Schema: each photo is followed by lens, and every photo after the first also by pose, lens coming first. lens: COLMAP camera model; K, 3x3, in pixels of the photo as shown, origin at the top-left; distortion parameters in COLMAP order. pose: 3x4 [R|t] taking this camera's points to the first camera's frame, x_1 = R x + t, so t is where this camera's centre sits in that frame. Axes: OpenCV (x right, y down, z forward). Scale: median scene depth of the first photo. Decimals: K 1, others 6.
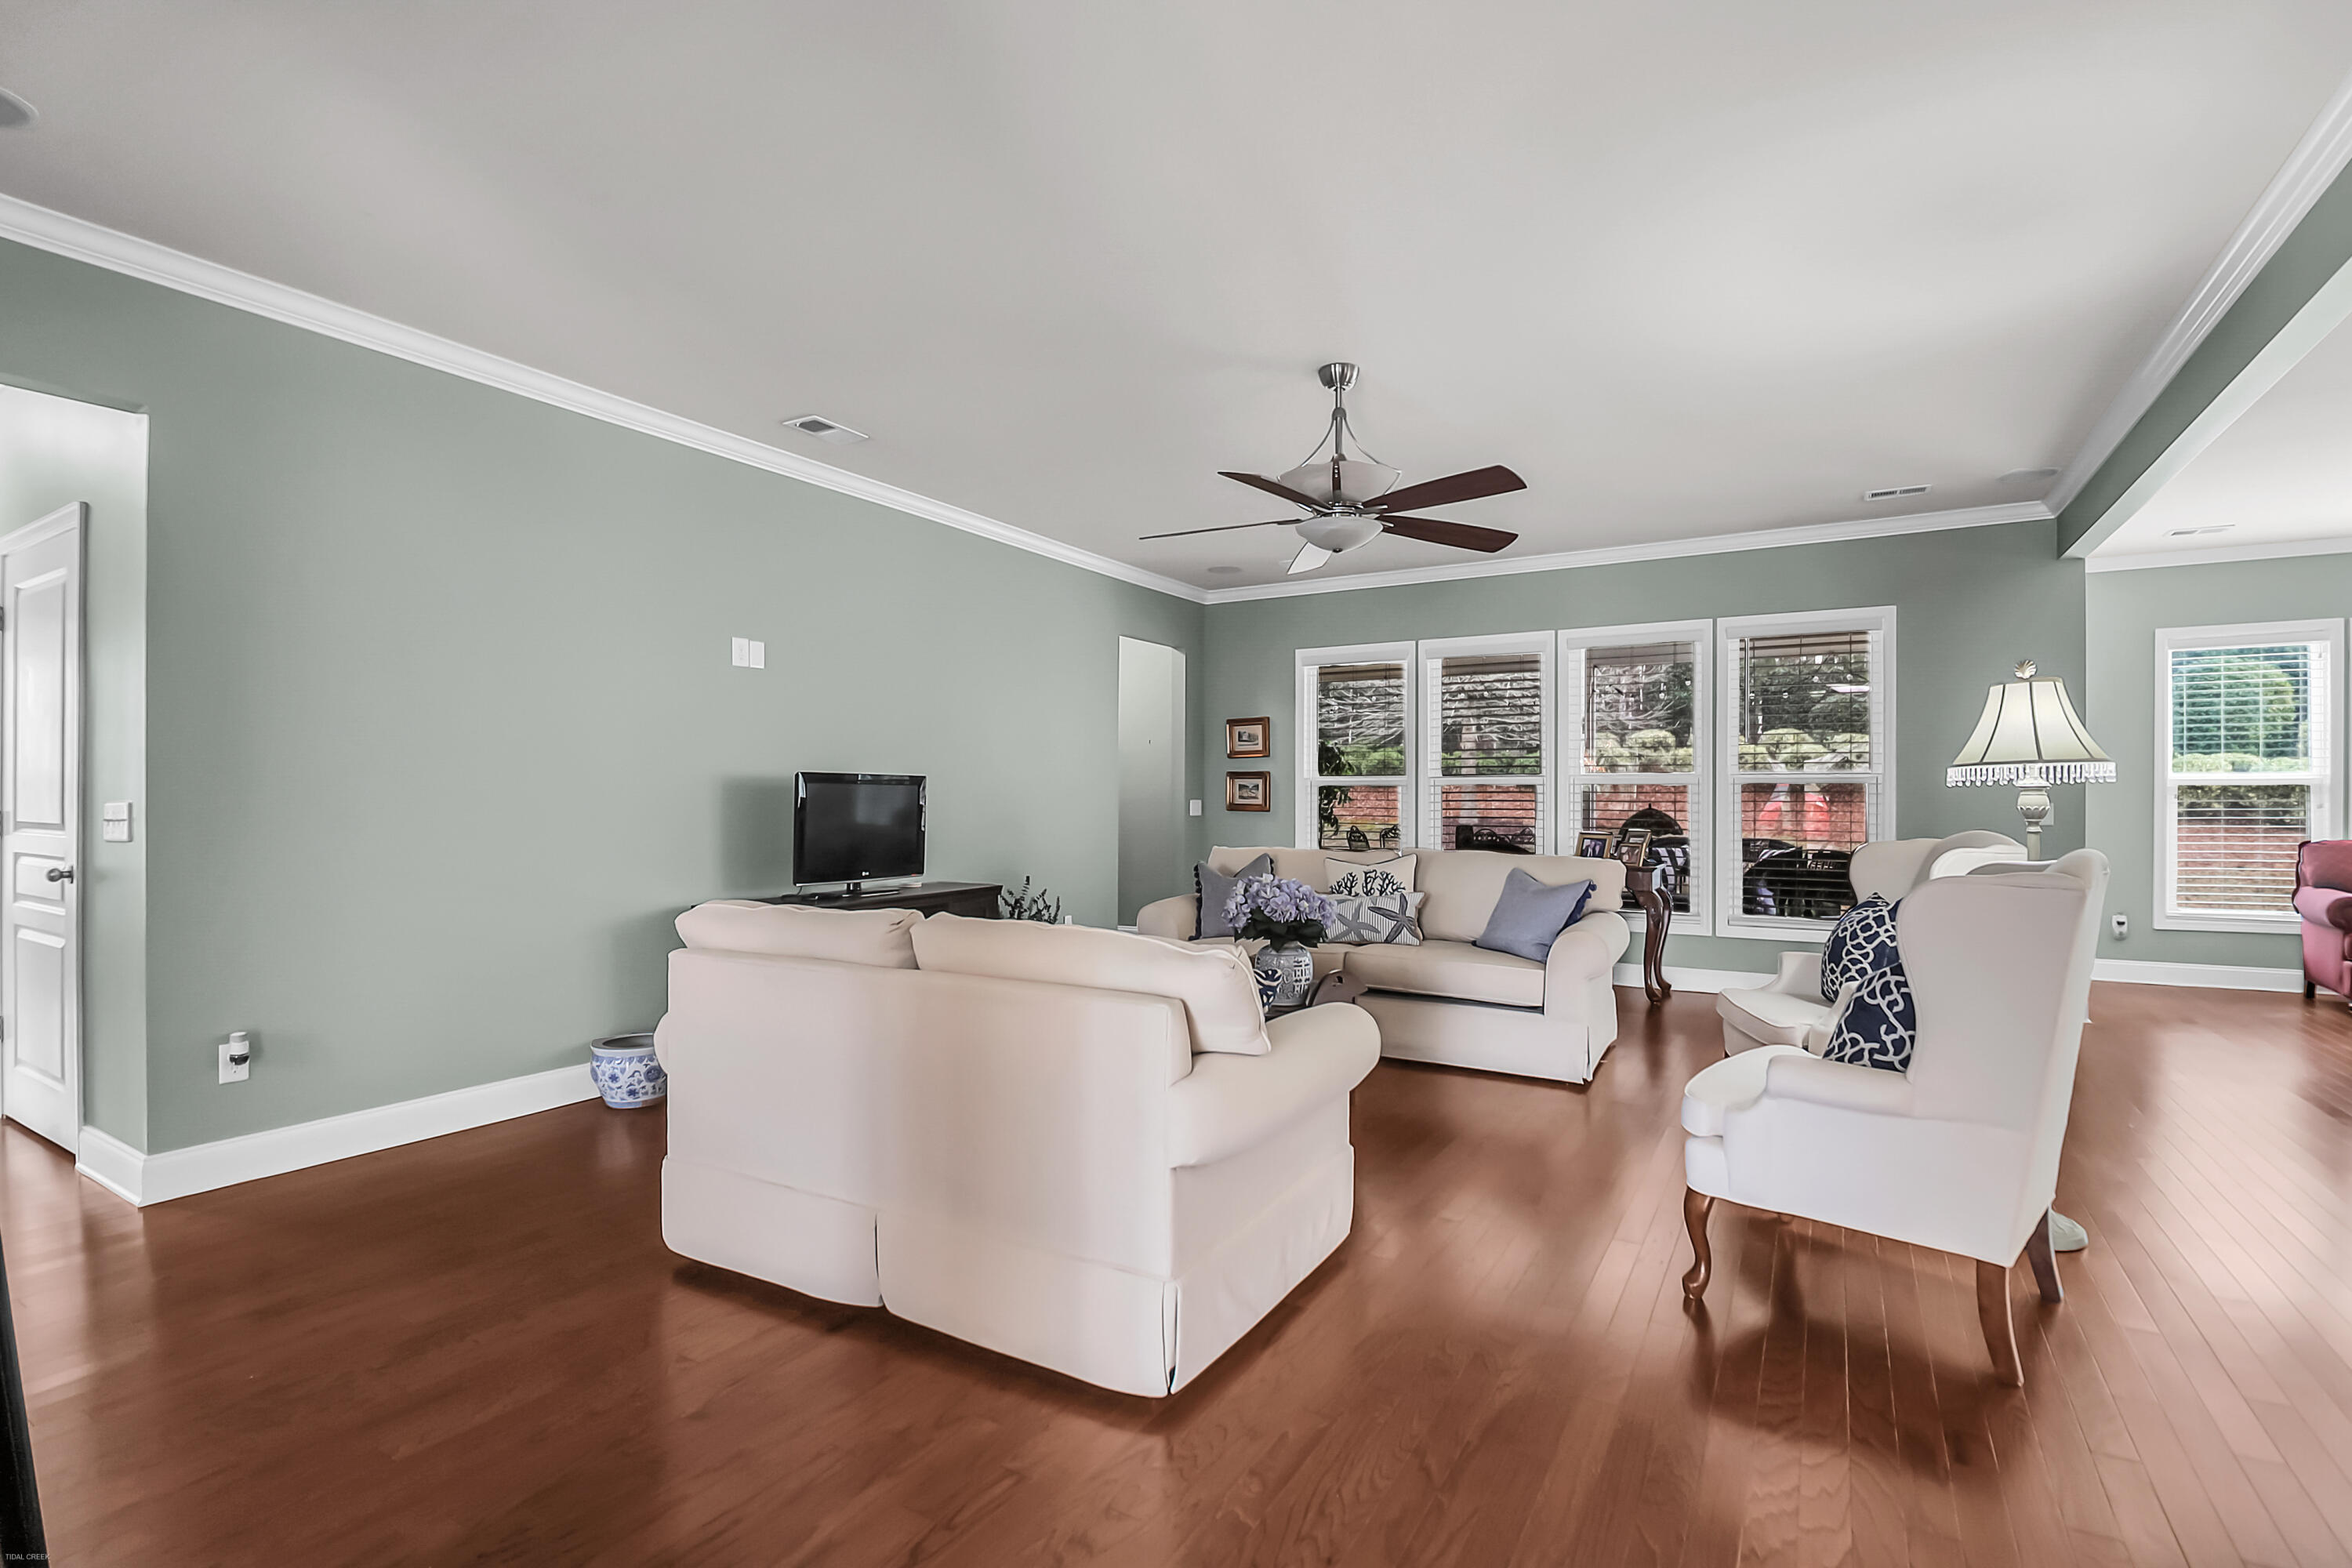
lens RADIAL K [[1096.6, 0, 1182.9], [0, 1096.6, 800.7], [0, 0, 1]] dist [-0.002716, -0.011399]
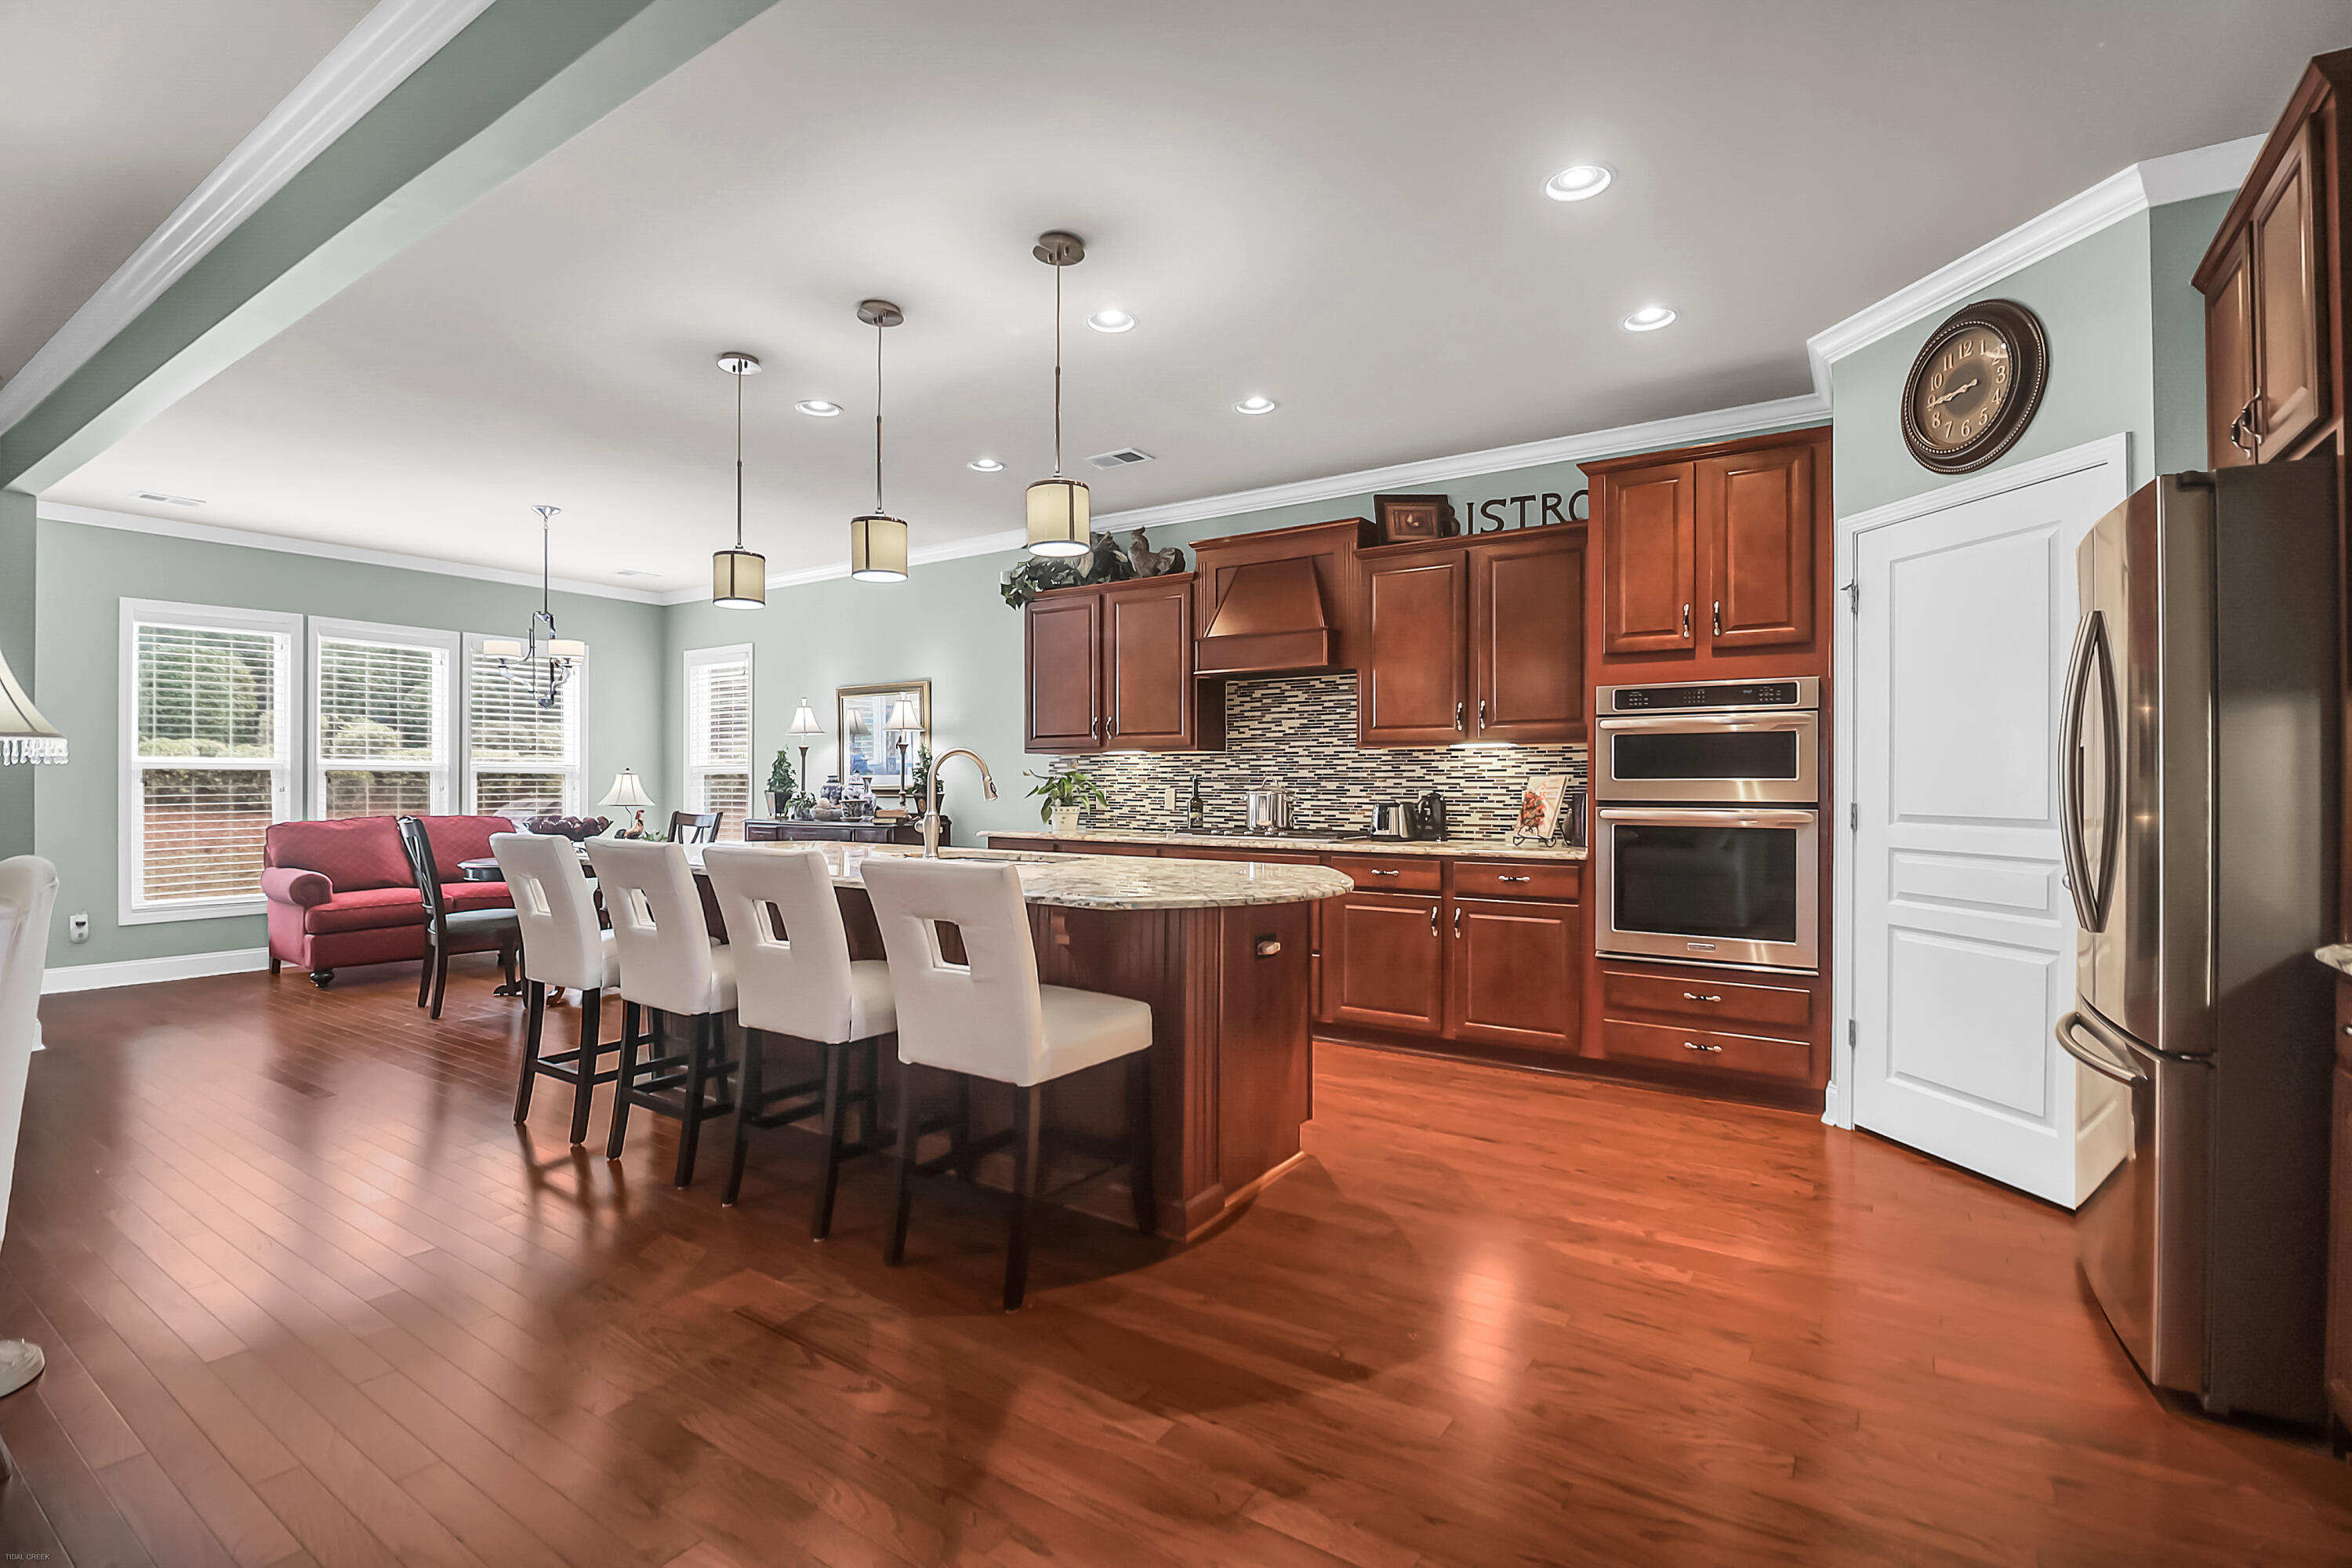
lens RADIAL K [[1096.6, 0, 1158.8], [0, 1096.6, 782.4], [0, 0, 1]] dist [-0.002716, -0.011399]
pose [[0.075943, 0.000295, 0.997112, 0.057472], [0.002040, 0.999998, -0.000451, -0.000751], [-0.997110, 0.002068, 0.075942, 0.064140]]
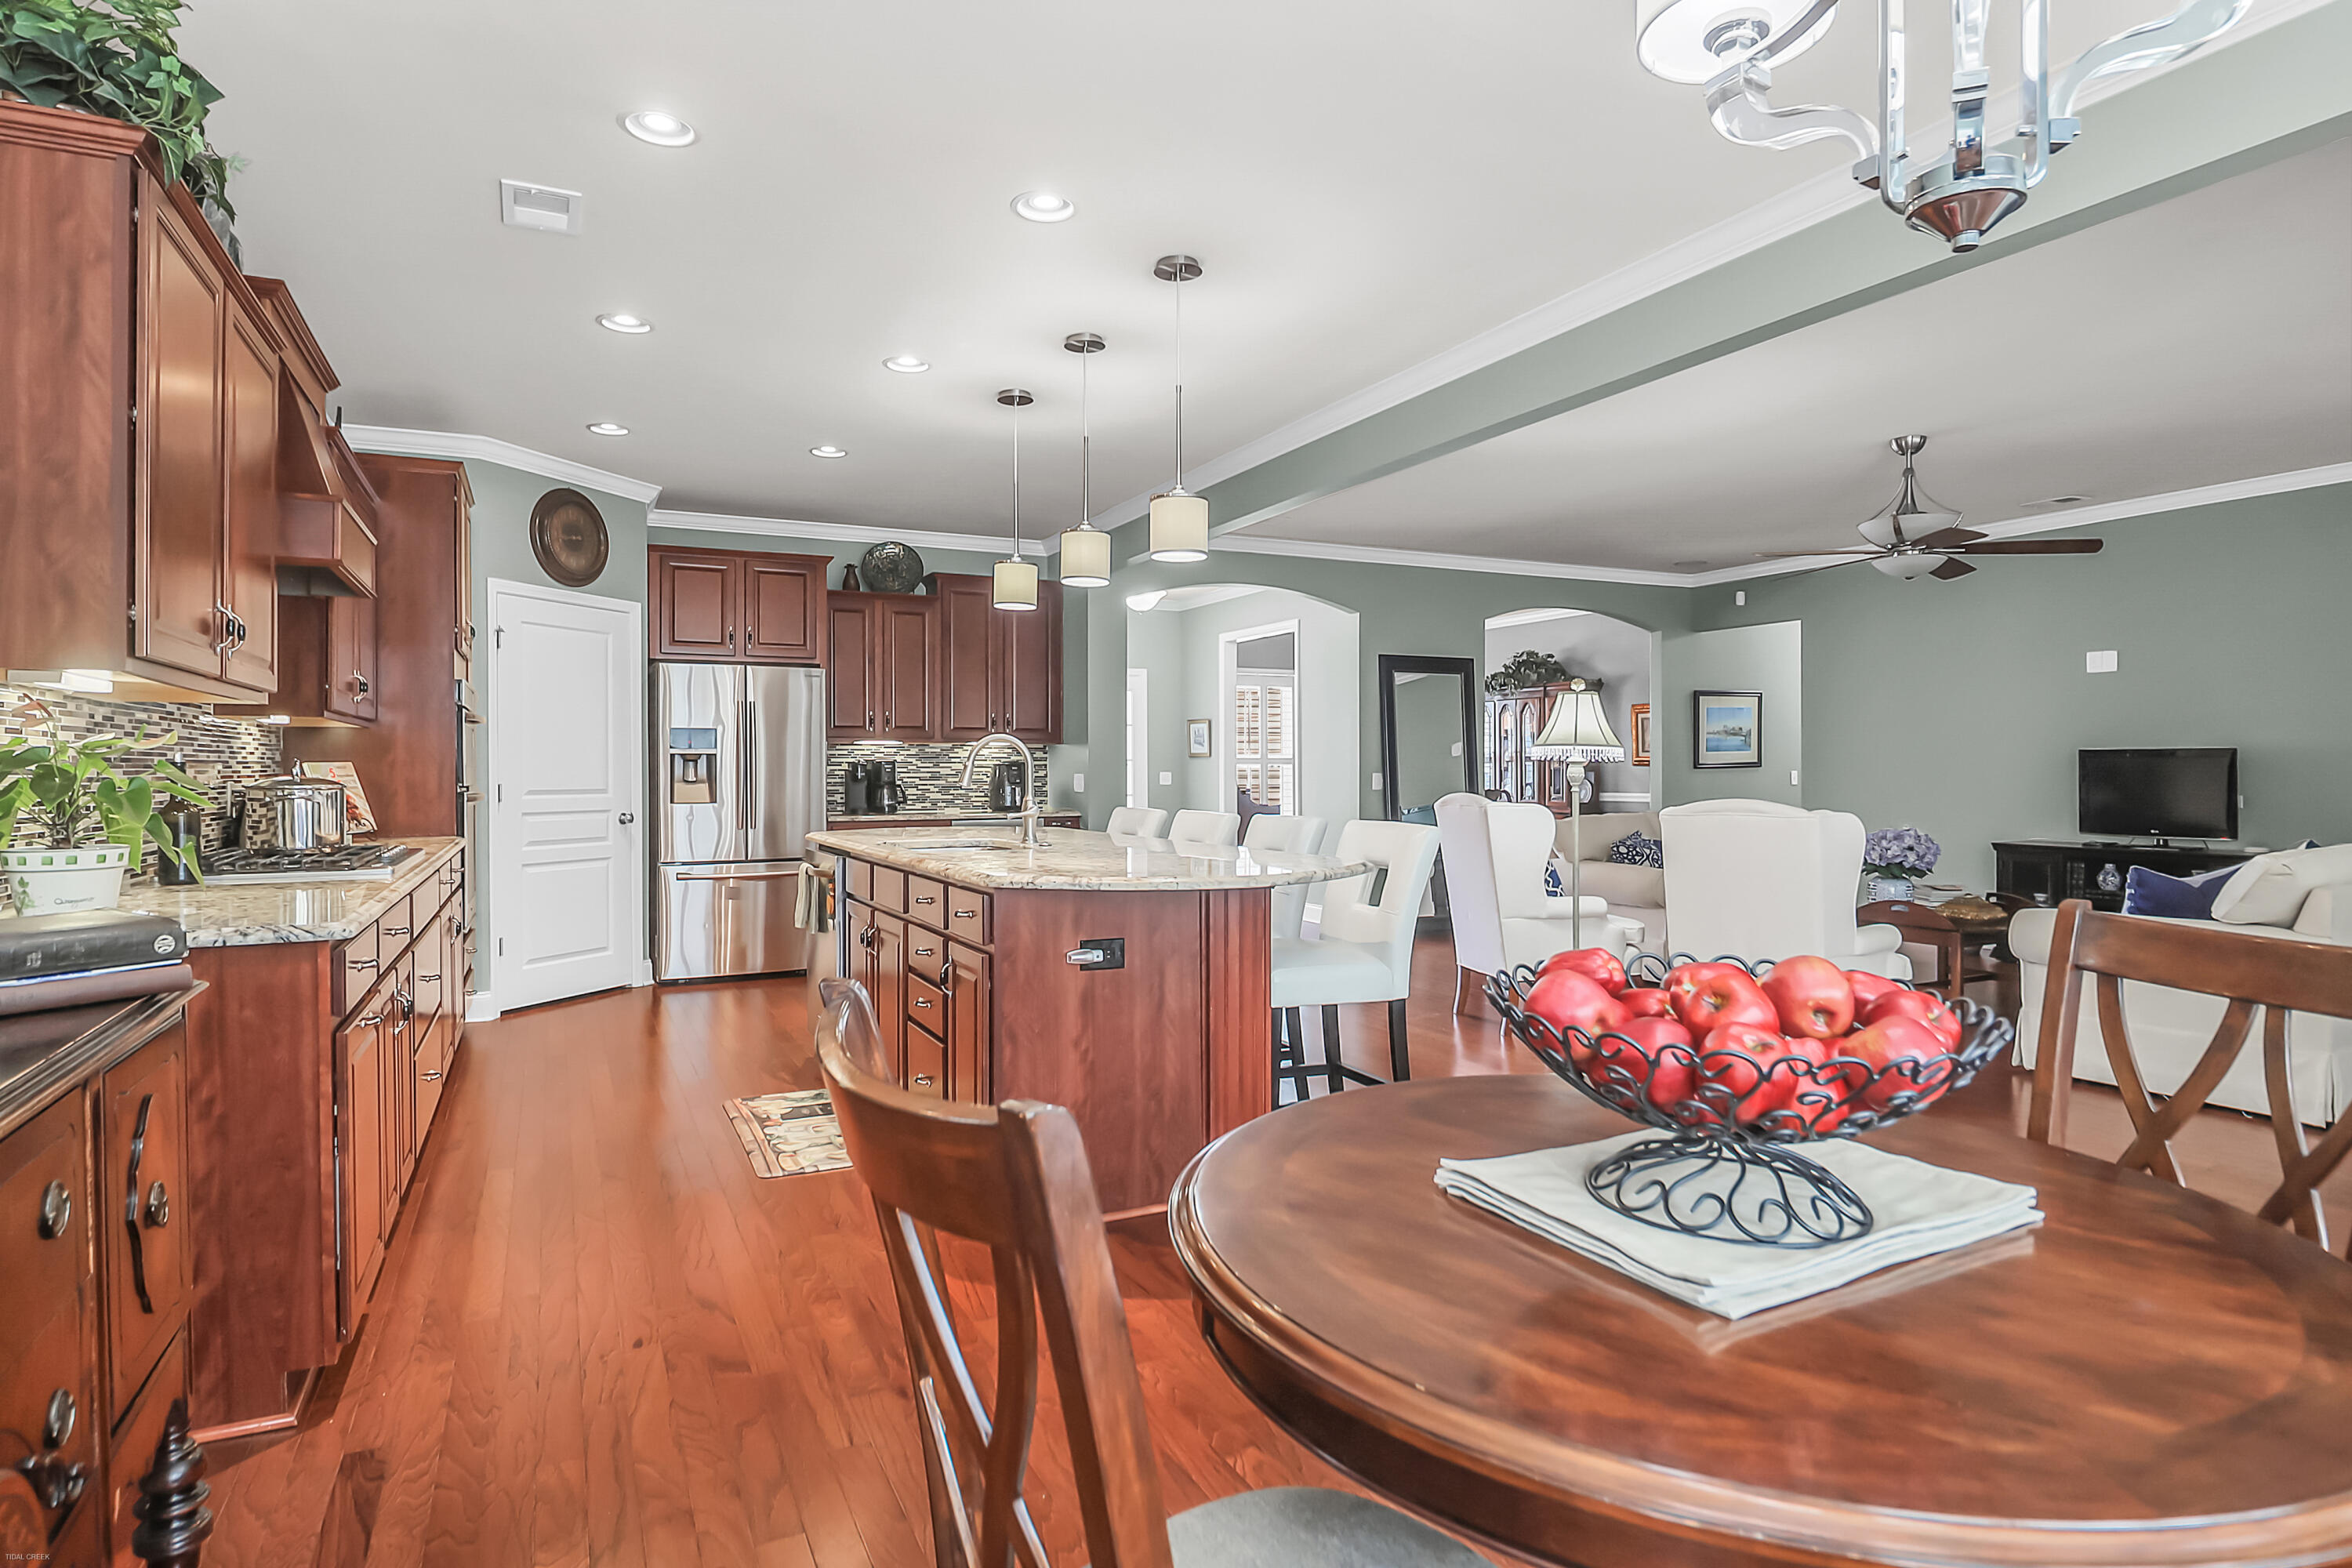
lens RADIAL K [[1290.4, 0, 1166.0], [0, 1290.4, 775.9], [0, 0, 1]] dist [0.002039, 0.000297]
pose [[-0.555257, 0.005128, -0.831663, 1.174872], [-0.000500, 0.999979, 0.006500, -0.001932], [0.831679, 0.004025, -0.555243, 0.684896]]
